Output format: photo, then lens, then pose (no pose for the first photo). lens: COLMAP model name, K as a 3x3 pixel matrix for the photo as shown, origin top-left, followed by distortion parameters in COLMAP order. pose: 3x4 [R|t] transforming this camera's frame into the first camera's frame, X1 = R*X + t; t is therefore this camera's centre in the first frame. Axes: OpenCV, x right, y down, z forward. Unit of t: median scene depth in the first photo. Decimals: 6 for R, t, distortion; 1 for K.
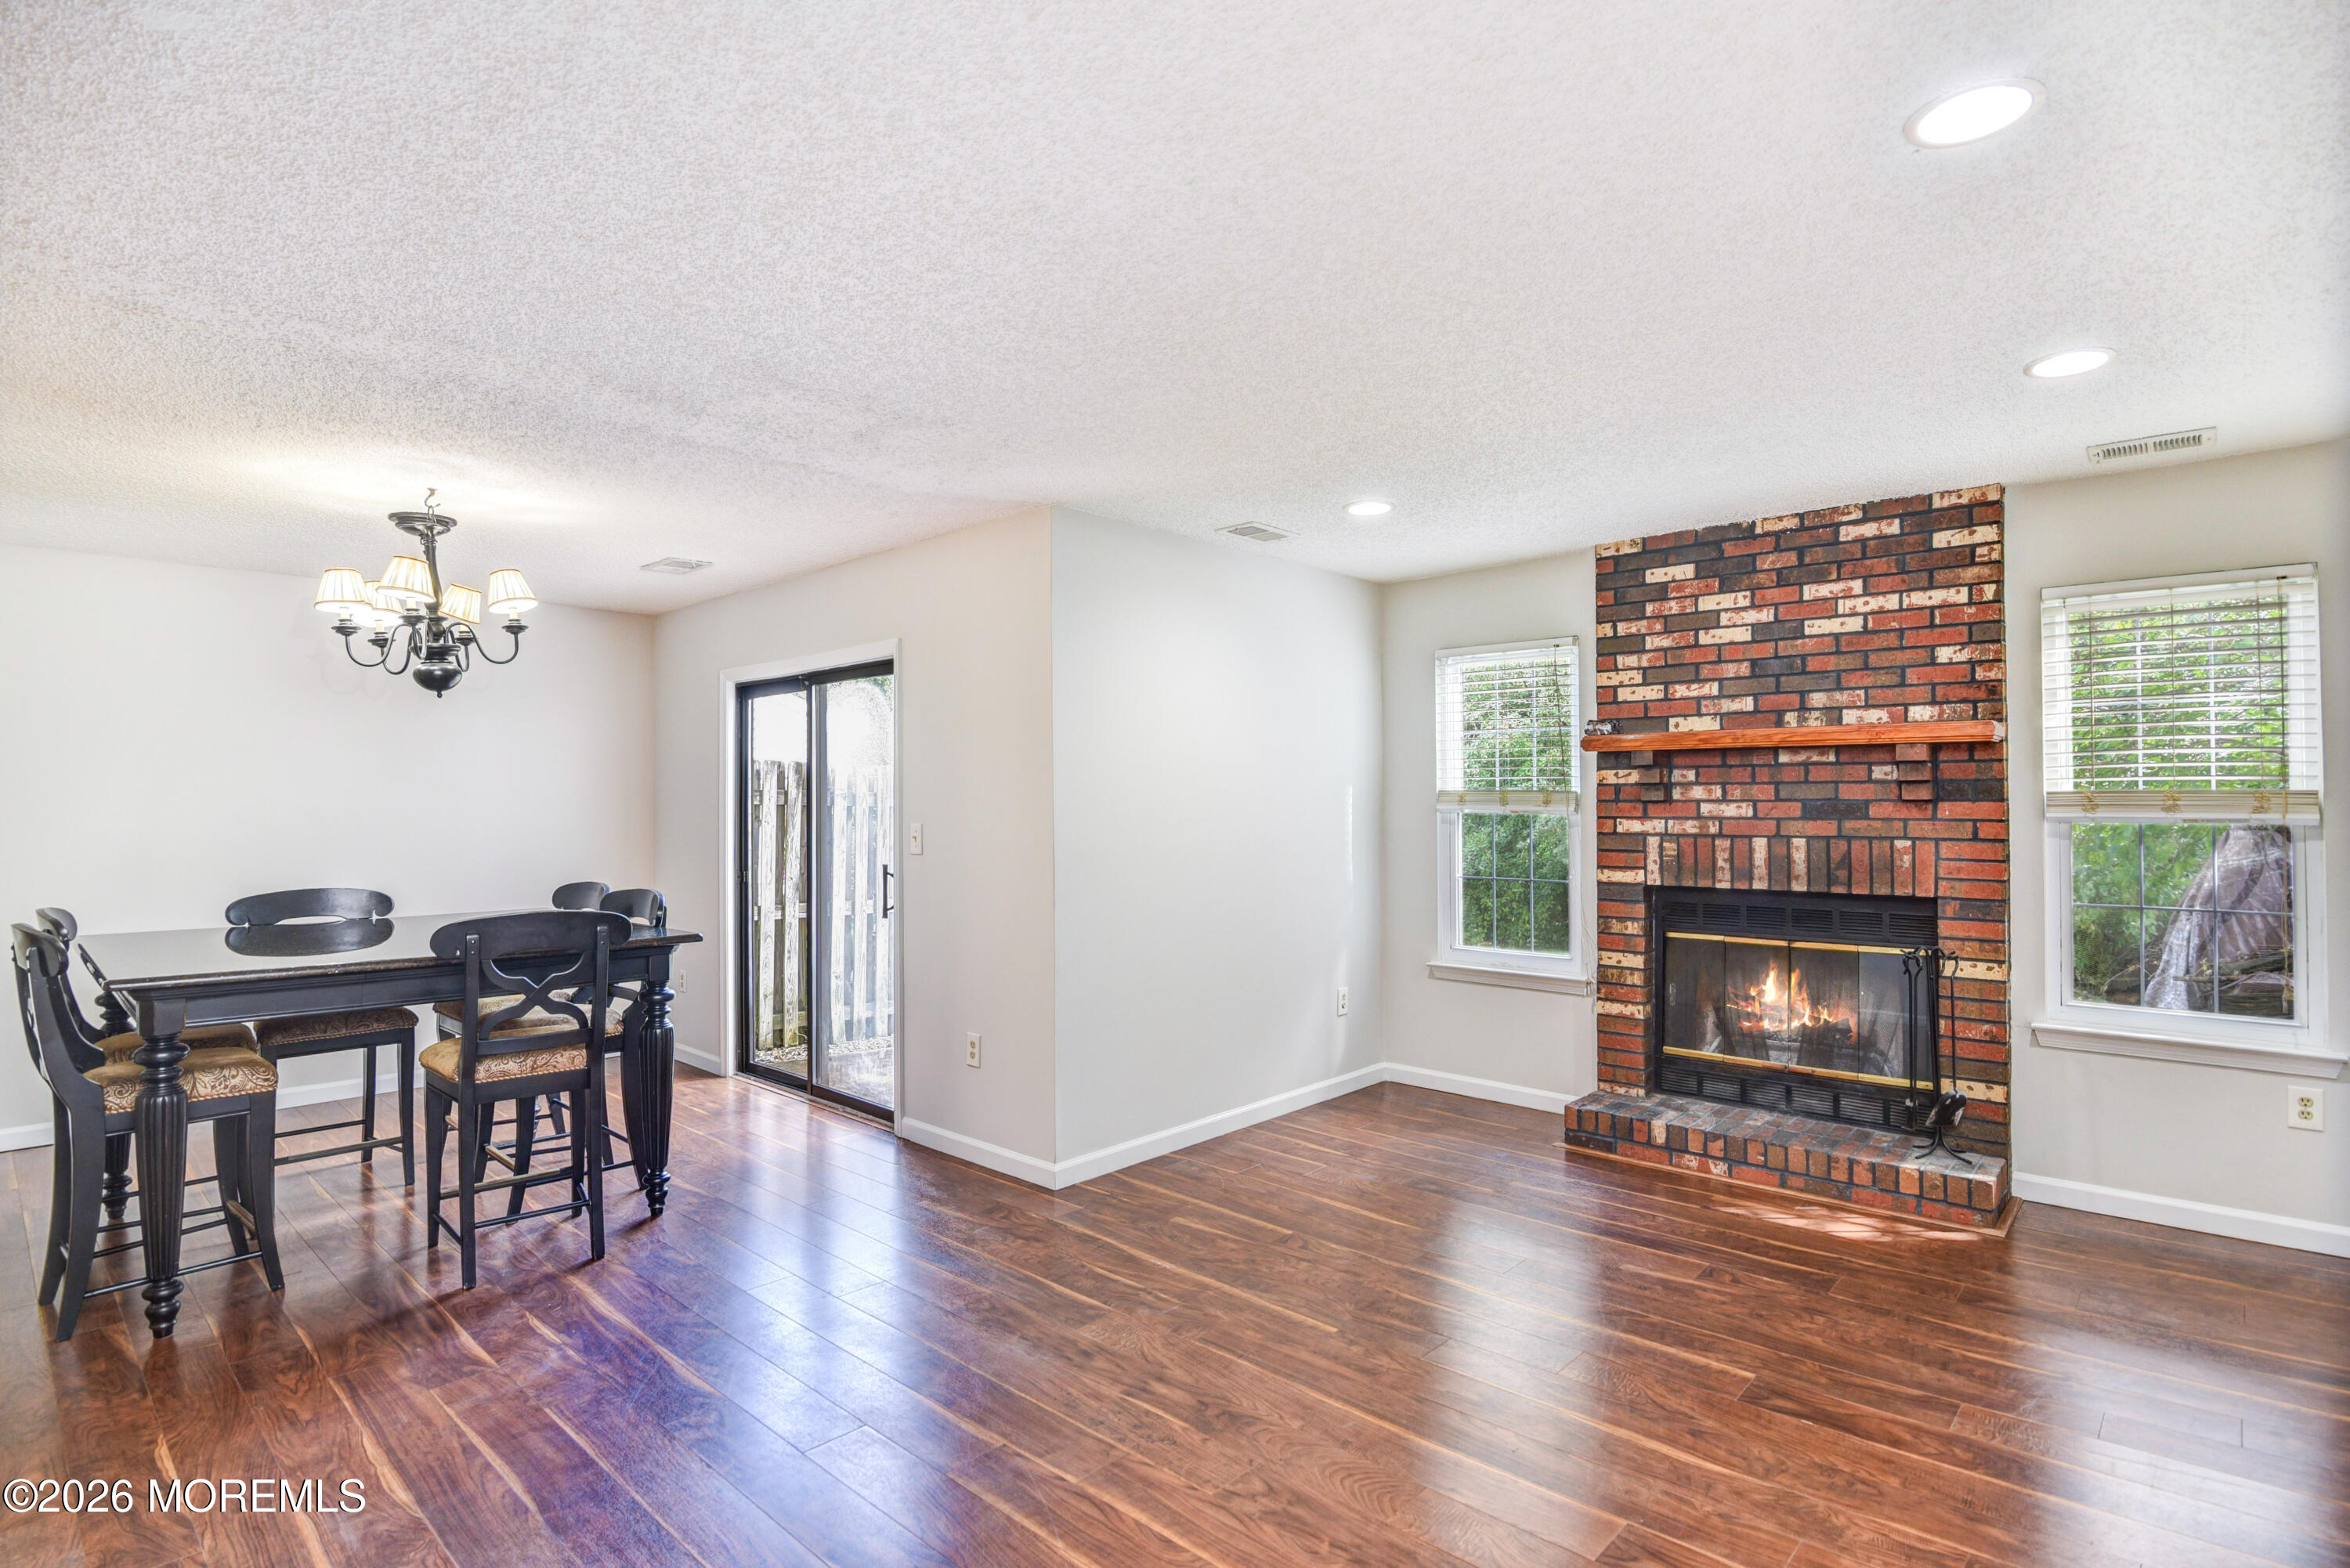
lens RADIAL K [[1153.4, 0, 1174.0], [0, 1153.4, 788.3], [0, 0, 1]] dist [-0.021311, 0.000055]
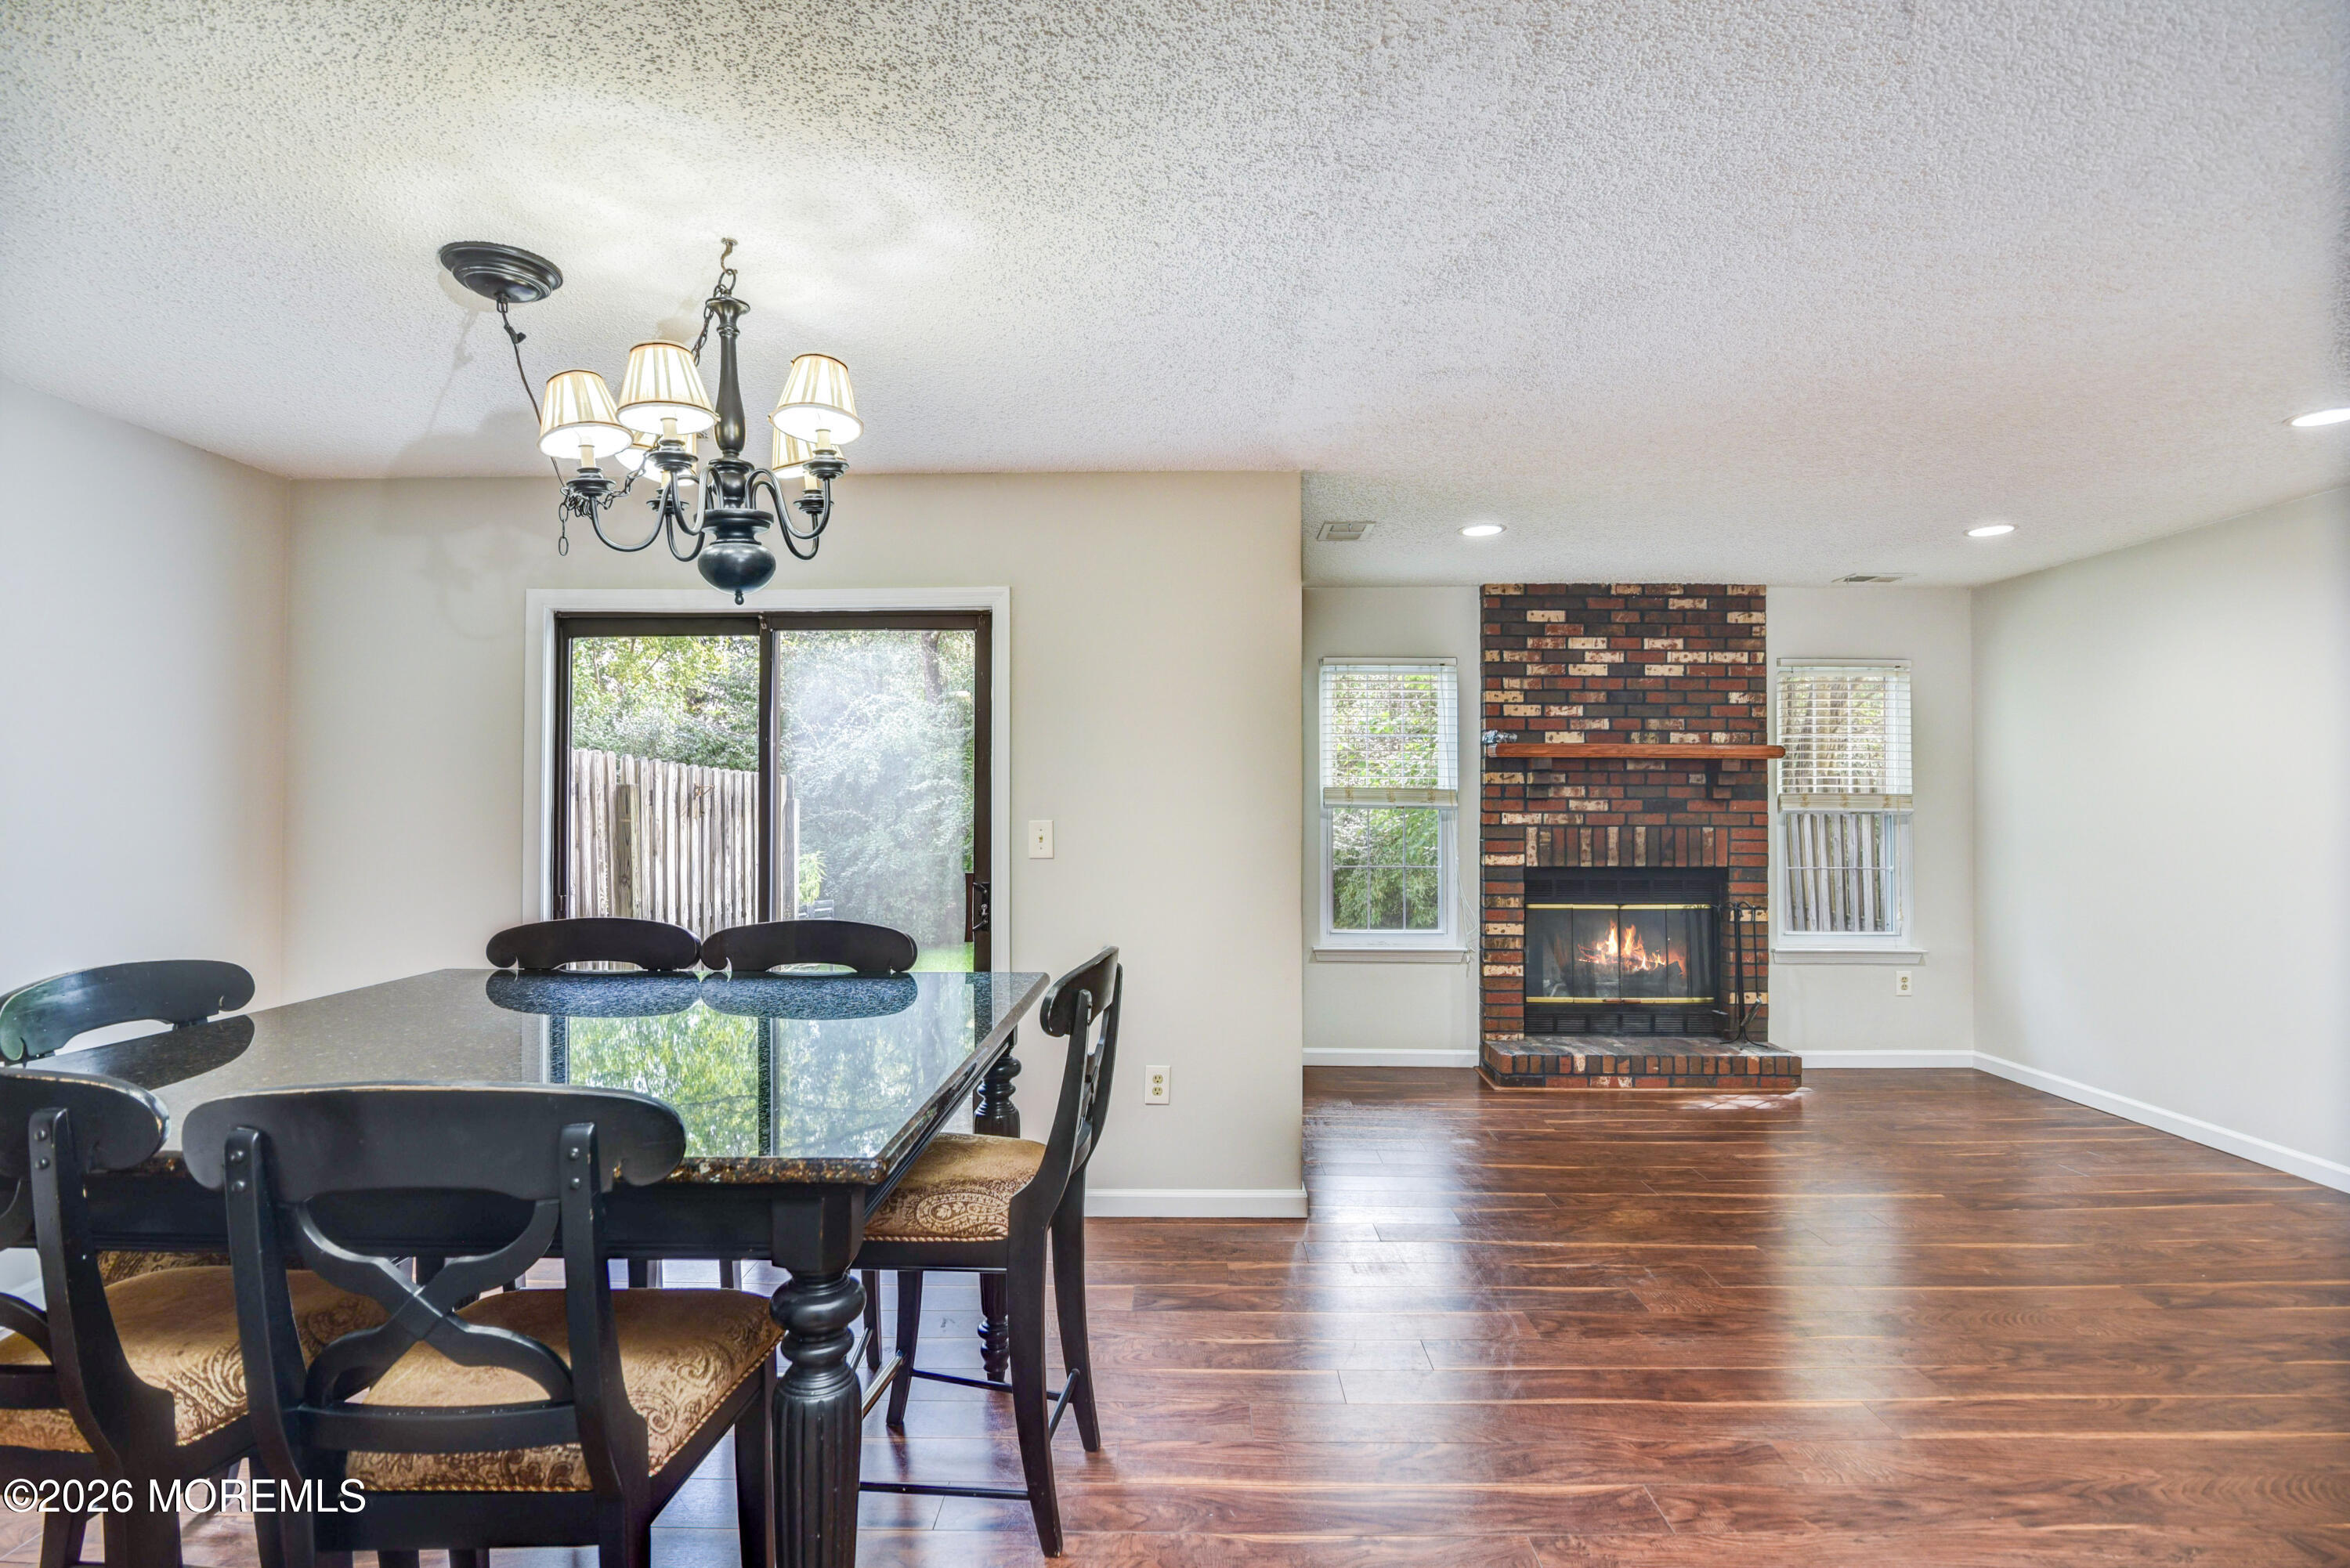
lens RADIAL K [[1156.0, 0, 1175.0], [0, 1156.0, 784.0], [0, 0, 1]] dist [-0.018742, 0.000371]
pose [[0.741357, 0.015272, 0.670937, -0.751035], [-0.013423, 0.999878, -0.007928, 0.011412], [-0.670977, -0.003129, 0.741472, 0.364065]]
